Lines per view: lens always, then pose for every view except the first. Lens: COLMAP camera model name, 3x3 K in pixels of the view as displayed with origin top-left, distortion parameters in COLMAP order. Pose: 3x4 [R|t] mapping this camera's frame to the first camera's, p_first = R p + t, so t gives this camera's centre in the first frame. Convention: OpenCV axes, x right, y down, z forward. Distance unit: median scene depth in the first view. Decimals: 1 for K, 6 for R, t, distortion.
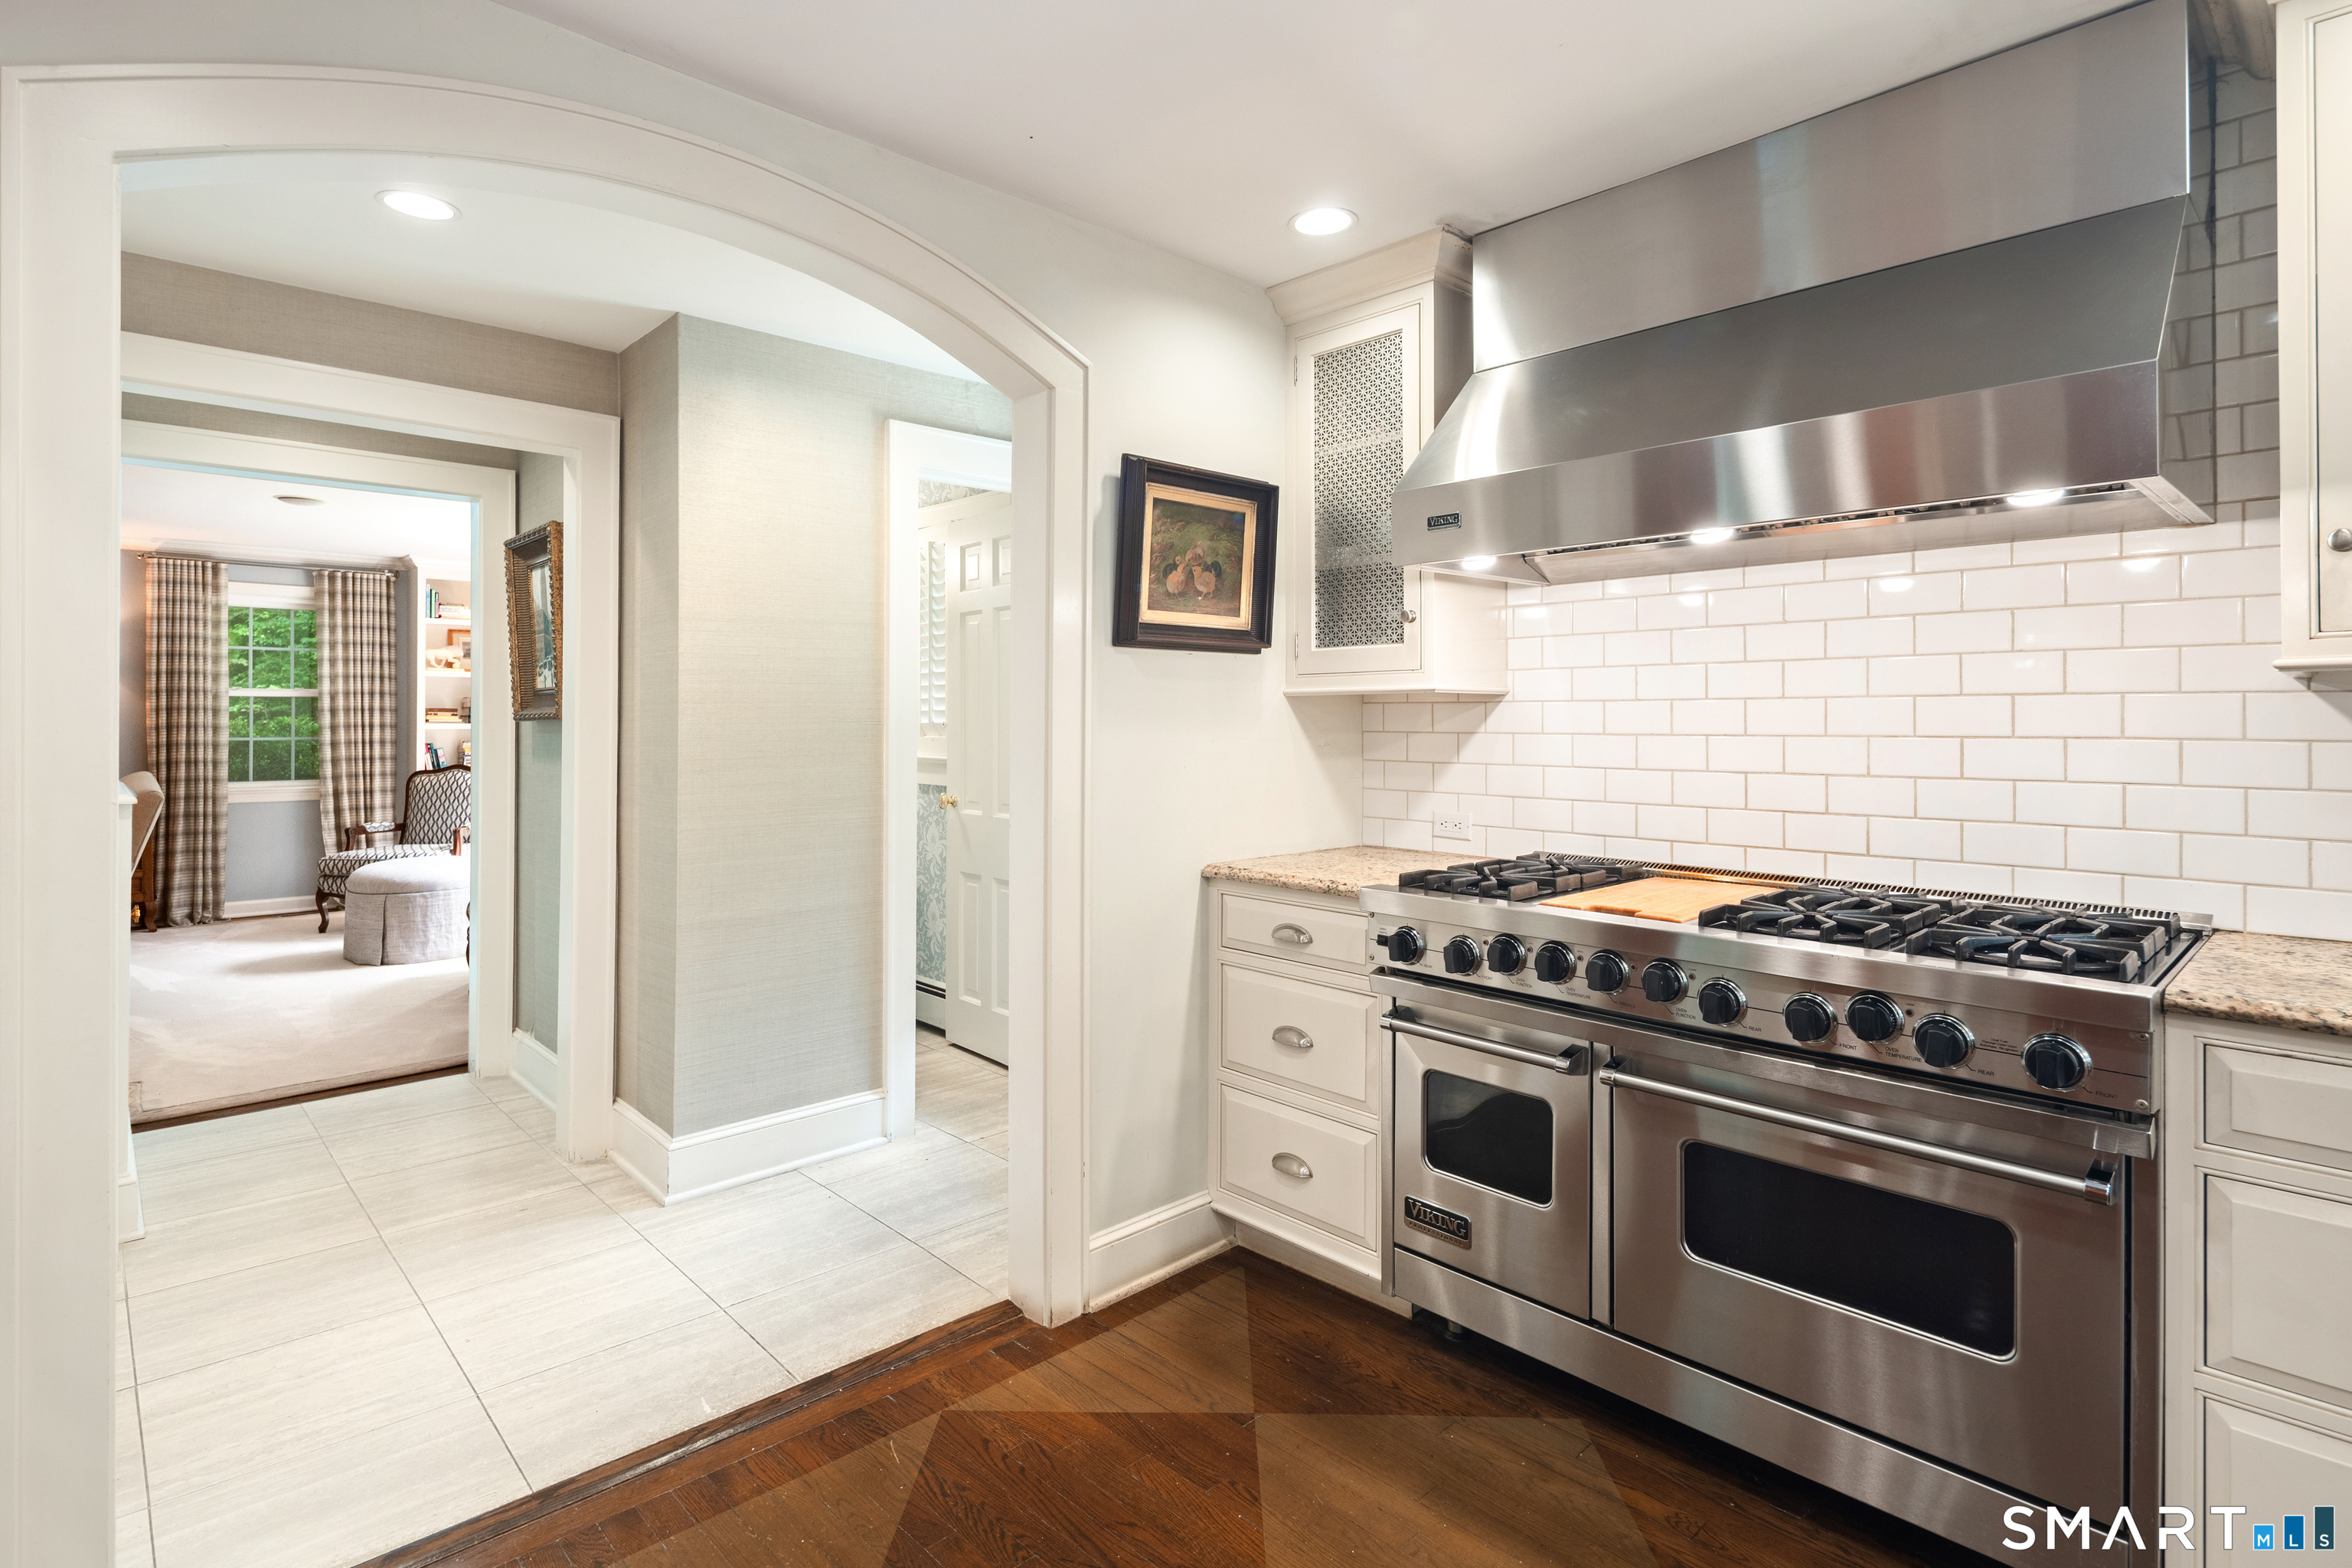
lens RADIAL K [[1171.8, 0, 1174.6], [0, 1171.8, 710.3], [0, 0, 1]] dist [0.002211, -0.000035]
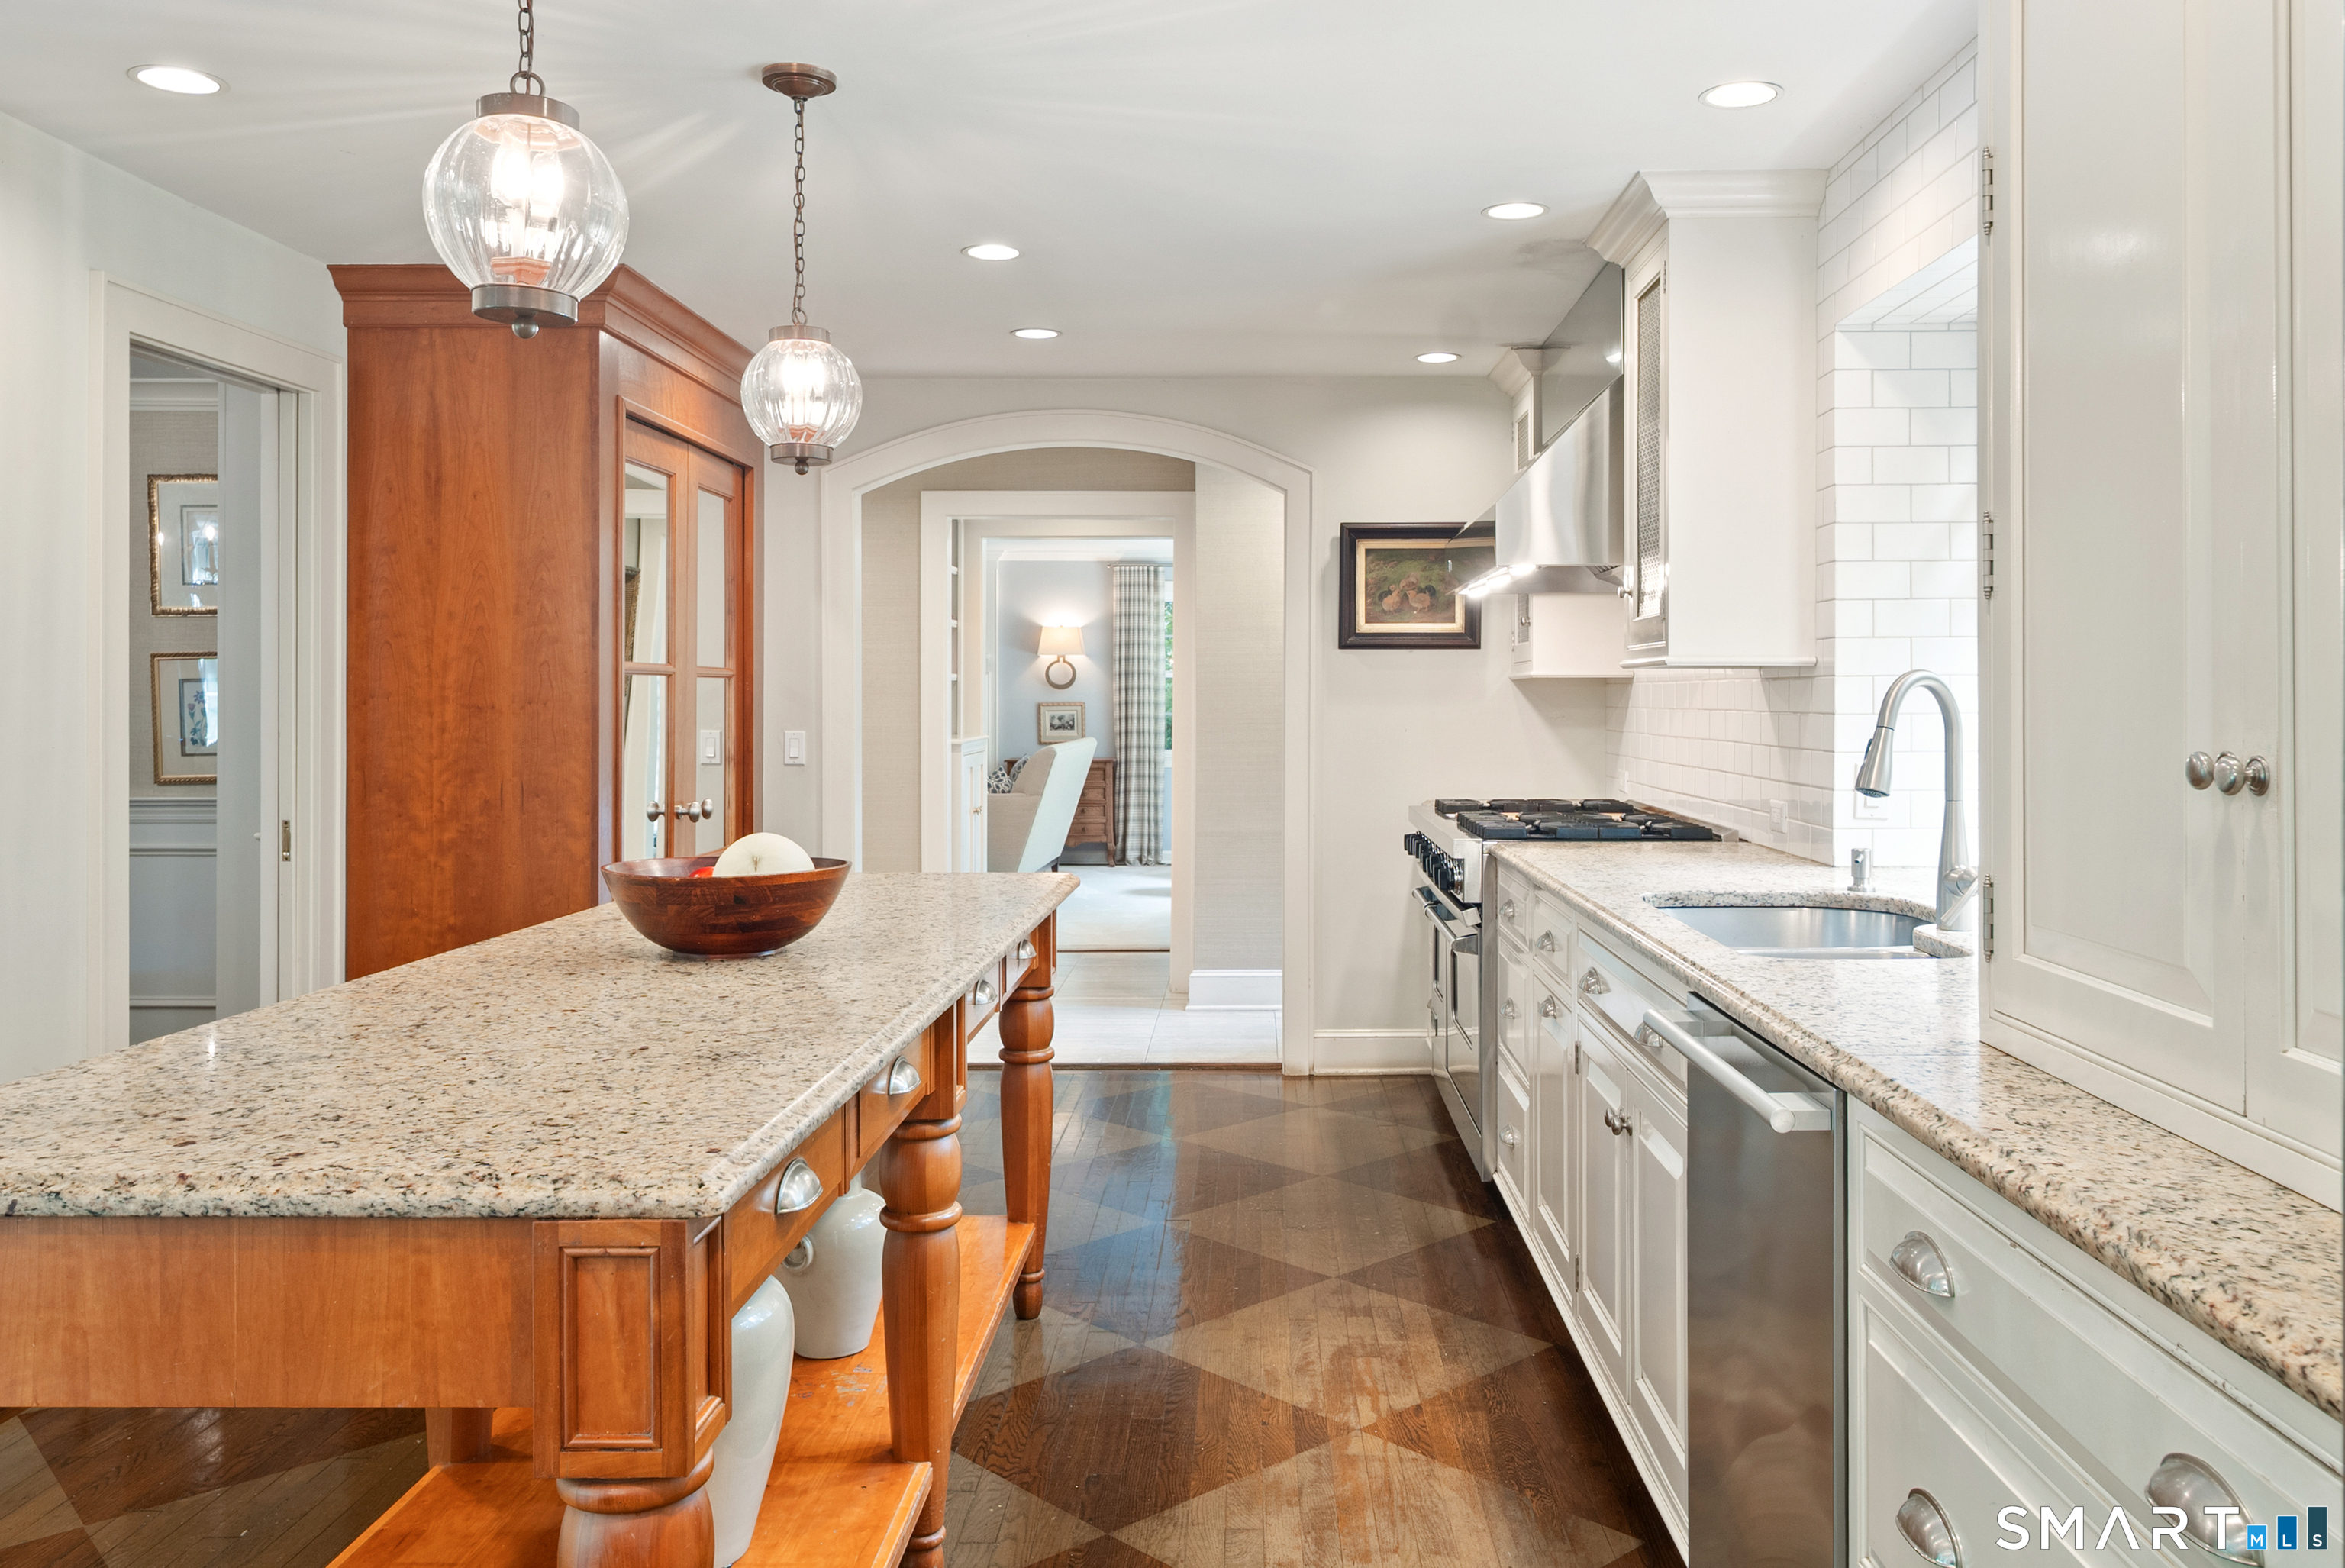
lens RADIAL K [[1823.0, 0, 1178.1], [0, 1823.0, 688.2], [0, 0, 1]] dist [-0.001833, 0.000467]
pose [[0.698646, -0.001942, -0.715465, 1.444390], [0.002939, 0.999996, 0.000157, -0.004376], [0.715461, -0.002212, 0.698649, -0.779383]]
